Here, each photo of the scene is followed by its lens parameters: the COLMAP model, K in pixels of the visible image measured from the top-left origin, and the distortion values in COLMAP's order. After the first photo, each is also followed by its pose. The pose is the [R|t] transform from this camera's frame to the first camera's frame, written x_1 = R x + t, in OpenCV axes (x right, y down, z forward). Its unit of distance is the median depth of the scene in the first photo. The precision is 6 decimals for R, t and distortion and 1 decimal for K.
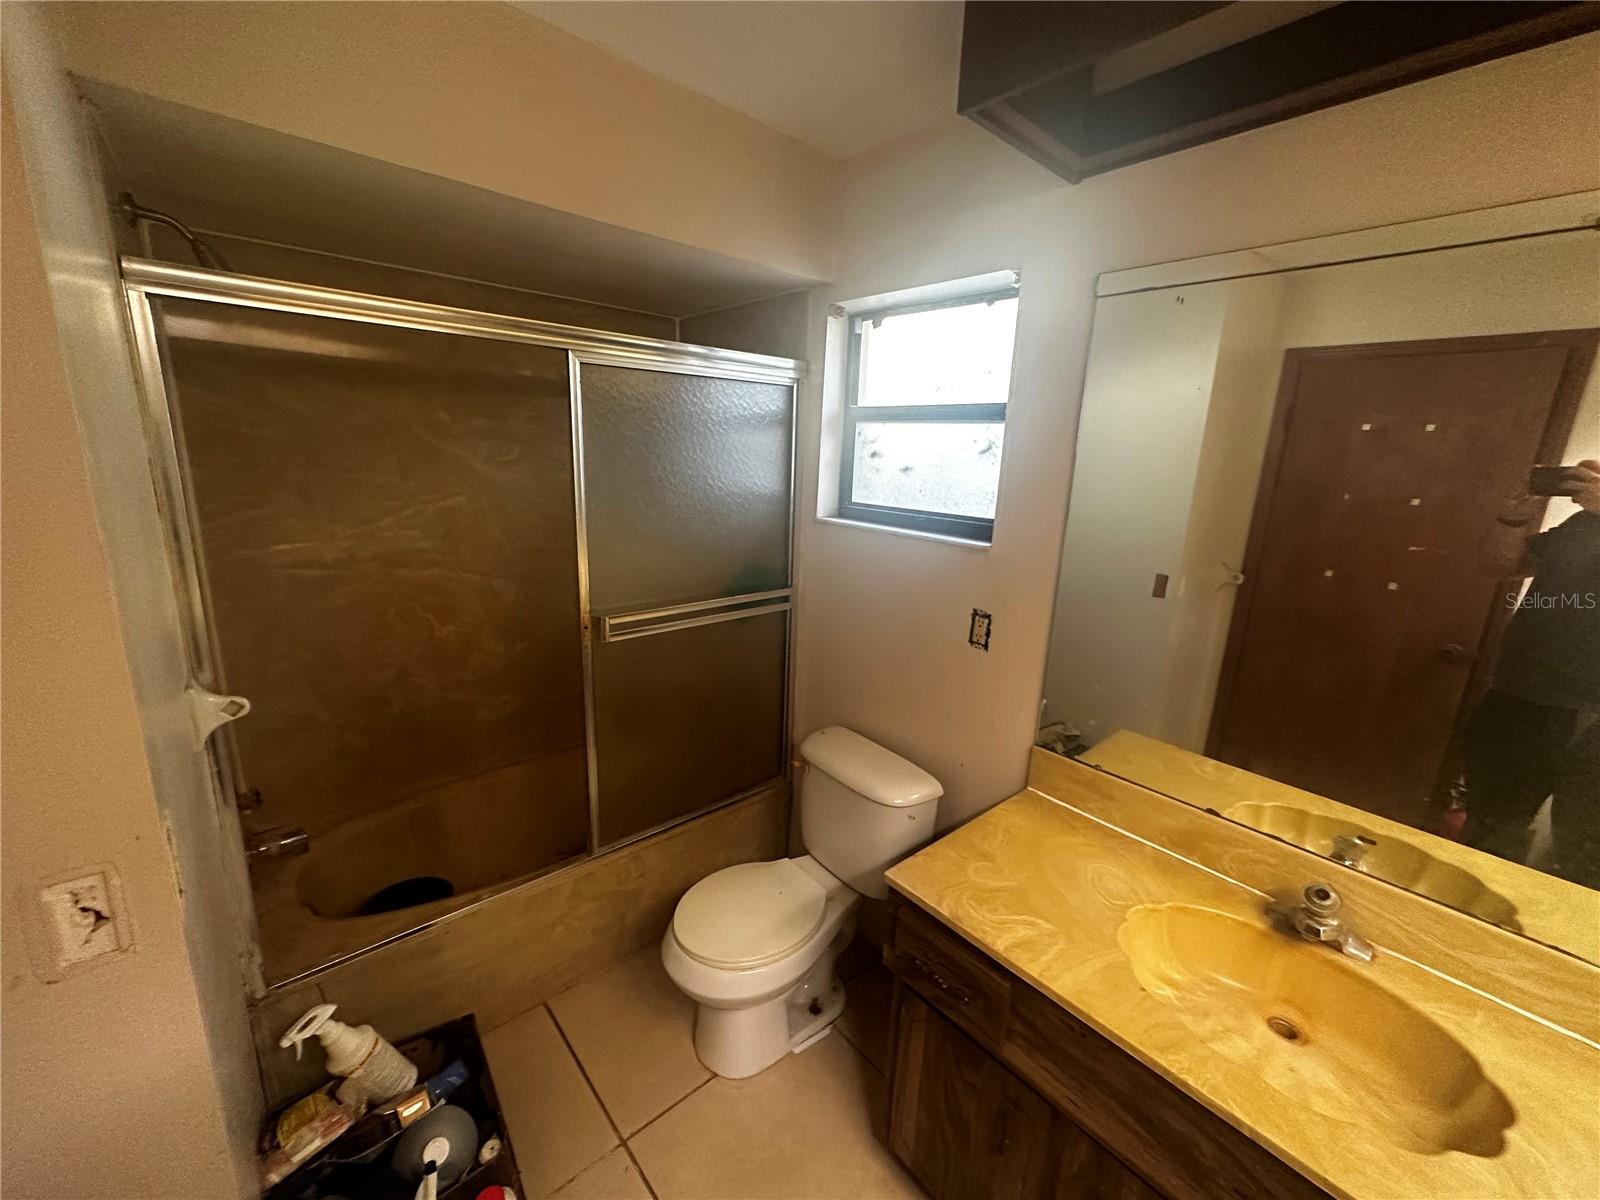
lens RADIAL K [[638.5, 0, 801.8], [0, 638.5, 598.7], [0, 0, 1]] dist [-0.001713, 0.000801]
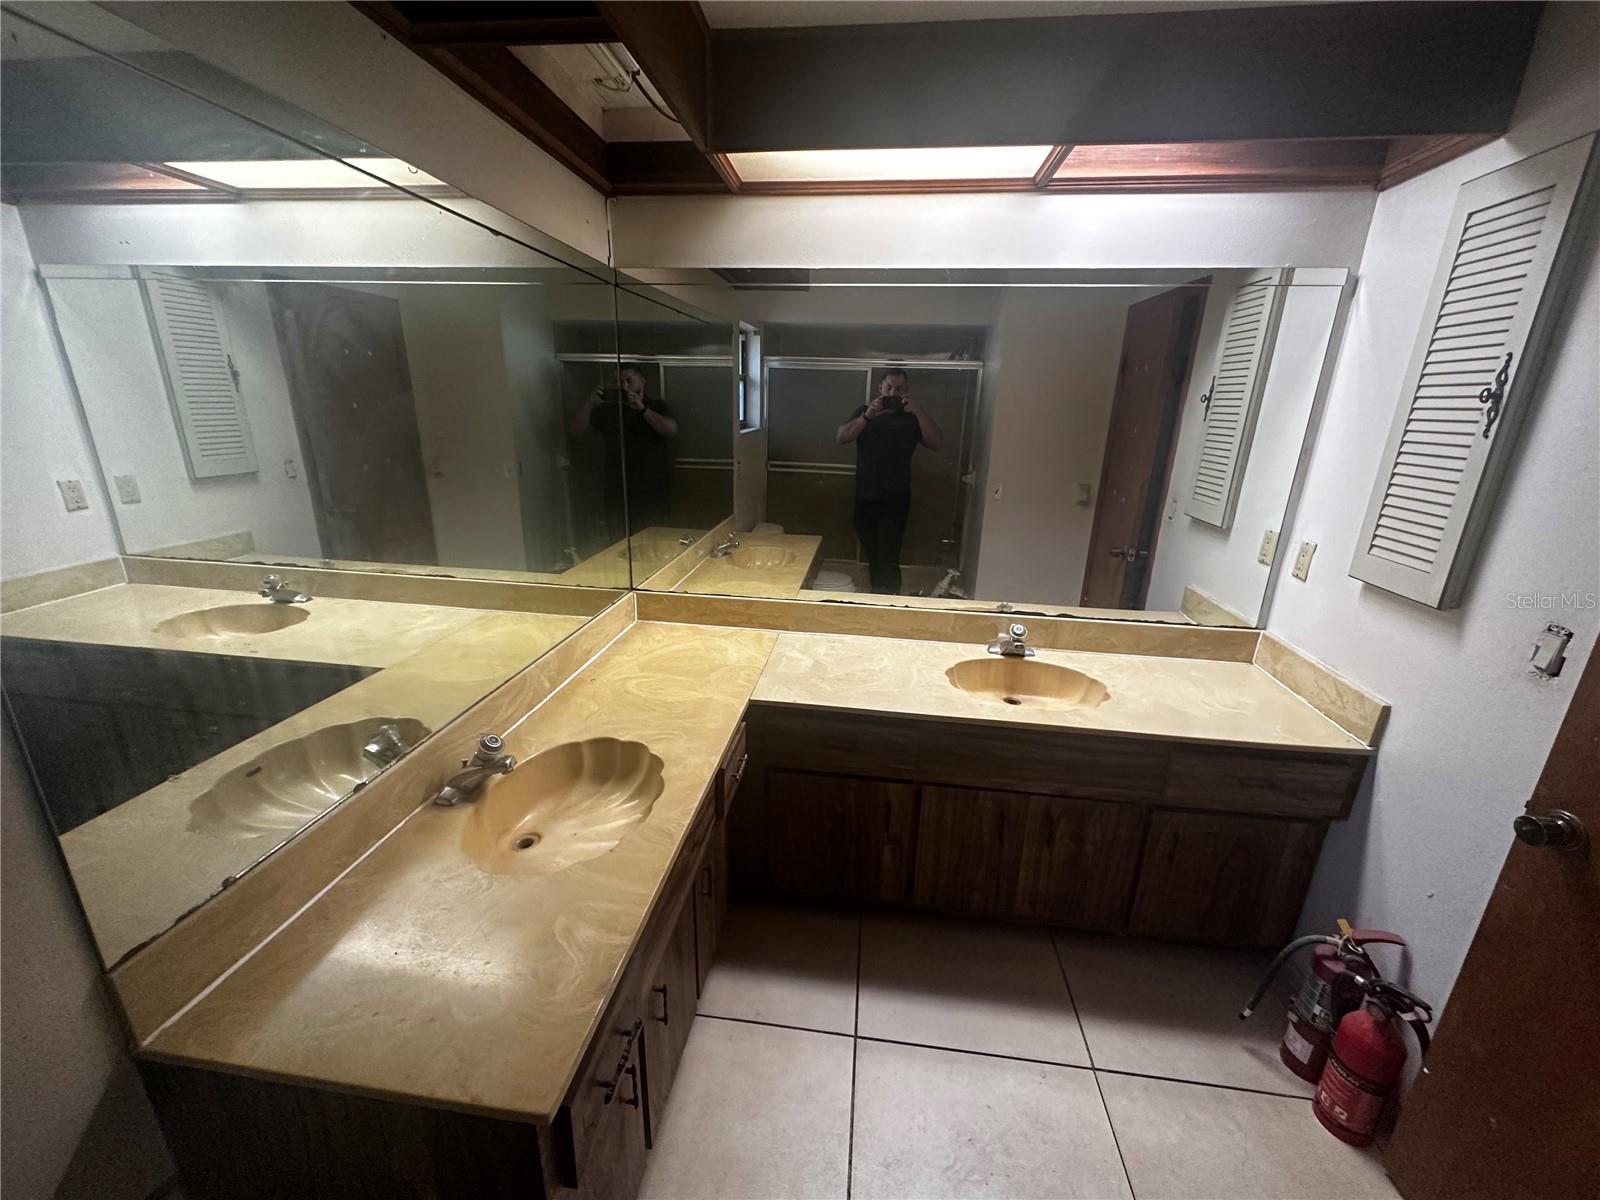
lens RADIAL K [[638.5, 0, 802.2], [0, 638.5, 599.9], [0, 0, 1]] dist [-0.001713, 0.000801]
pose [[-0.655951, -0.280339, 0.700812, -0.329236], [0.122228, 0.876765, 0.465128, -0.248507], [-0.744841, 0.390760, -0.540850, 1.014114]]
